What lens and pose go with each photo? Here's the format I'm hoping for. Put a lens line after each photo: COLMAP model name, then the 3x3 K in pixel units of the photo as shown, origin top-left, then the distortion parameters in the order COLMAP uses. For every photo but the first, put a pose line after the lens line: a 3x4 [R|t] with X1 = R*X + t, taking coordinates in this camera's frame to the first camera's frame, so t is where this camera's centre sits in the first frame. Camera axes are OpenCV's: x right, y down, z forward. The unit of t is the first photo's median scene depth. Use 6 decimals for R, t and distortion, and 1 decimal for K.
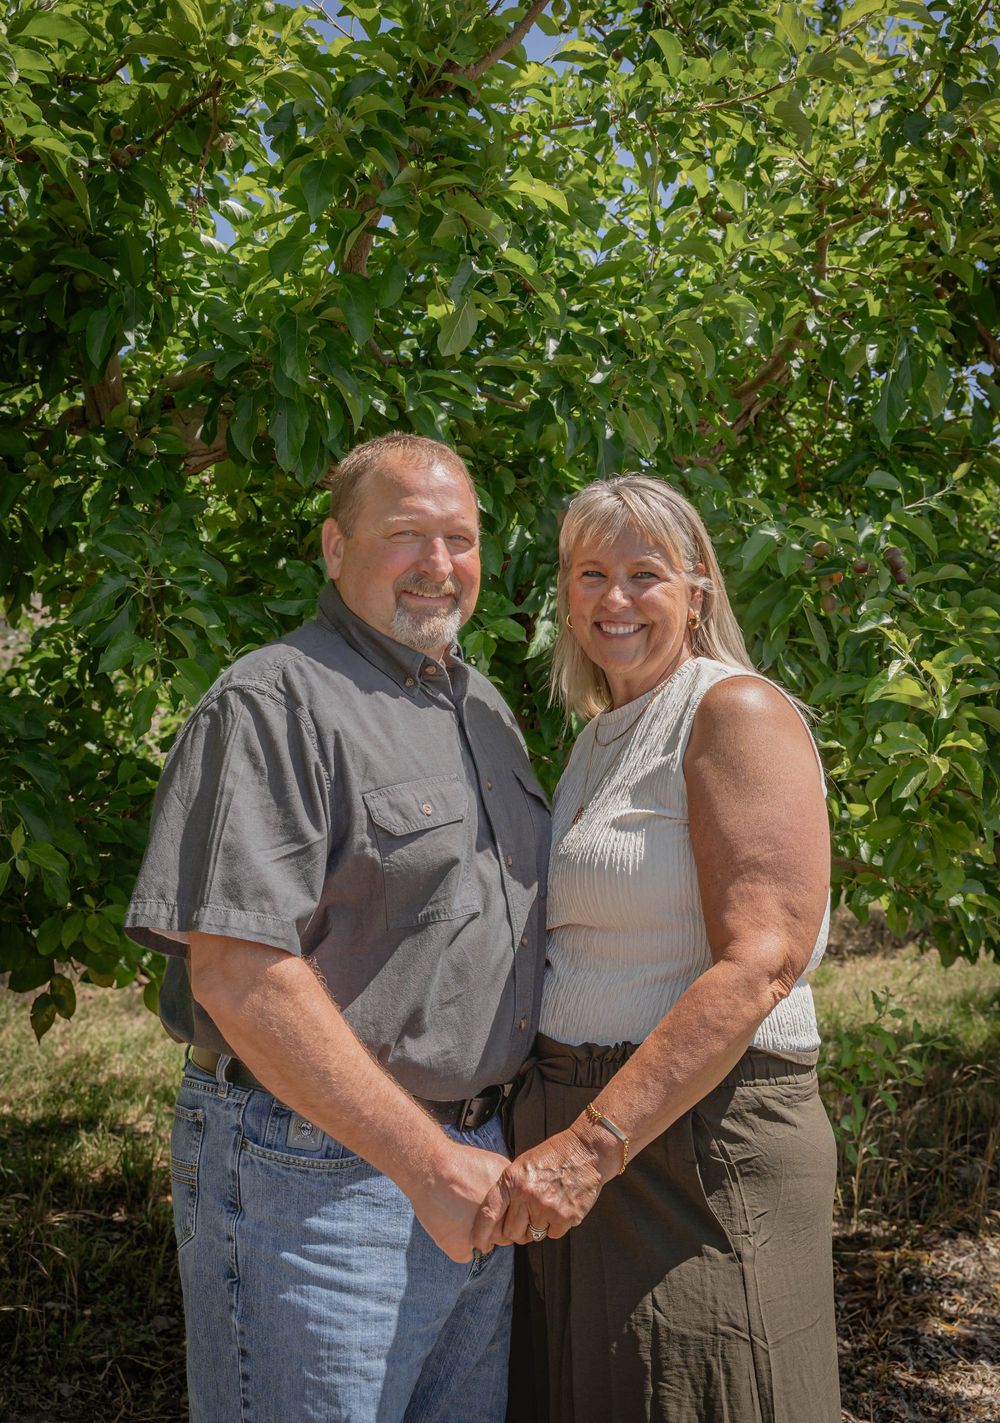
lens RADIAL K [[1450.7, 0, 500.0], [0, 1450.7, 711.5], [0, 0, 1]] dist [0.008229, 0.005157]
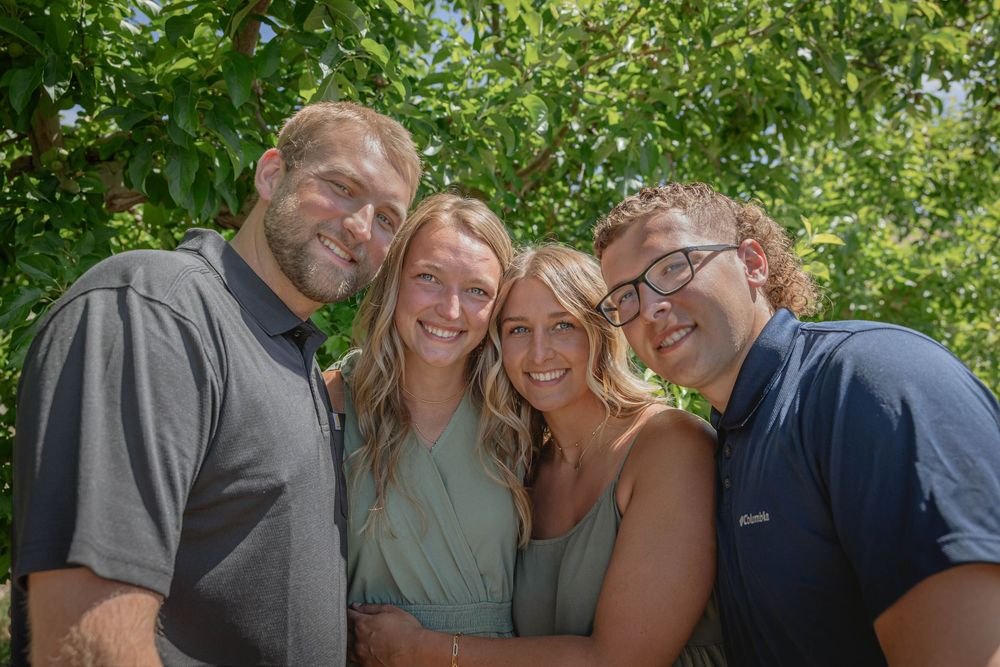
lens RADIAL K [[796.9, 0, 500.0], [0, 796.9, 333.5], [0, 0, 1]] dist [-0.059423, 0.019996]
pose [[0.980848, 0.015494, 0.194158, -0.009737], [-0.006659, 0.998916, -0.046074, -0.026713], [-0.194662, 0.043899, 0.979888, 0.270289]]
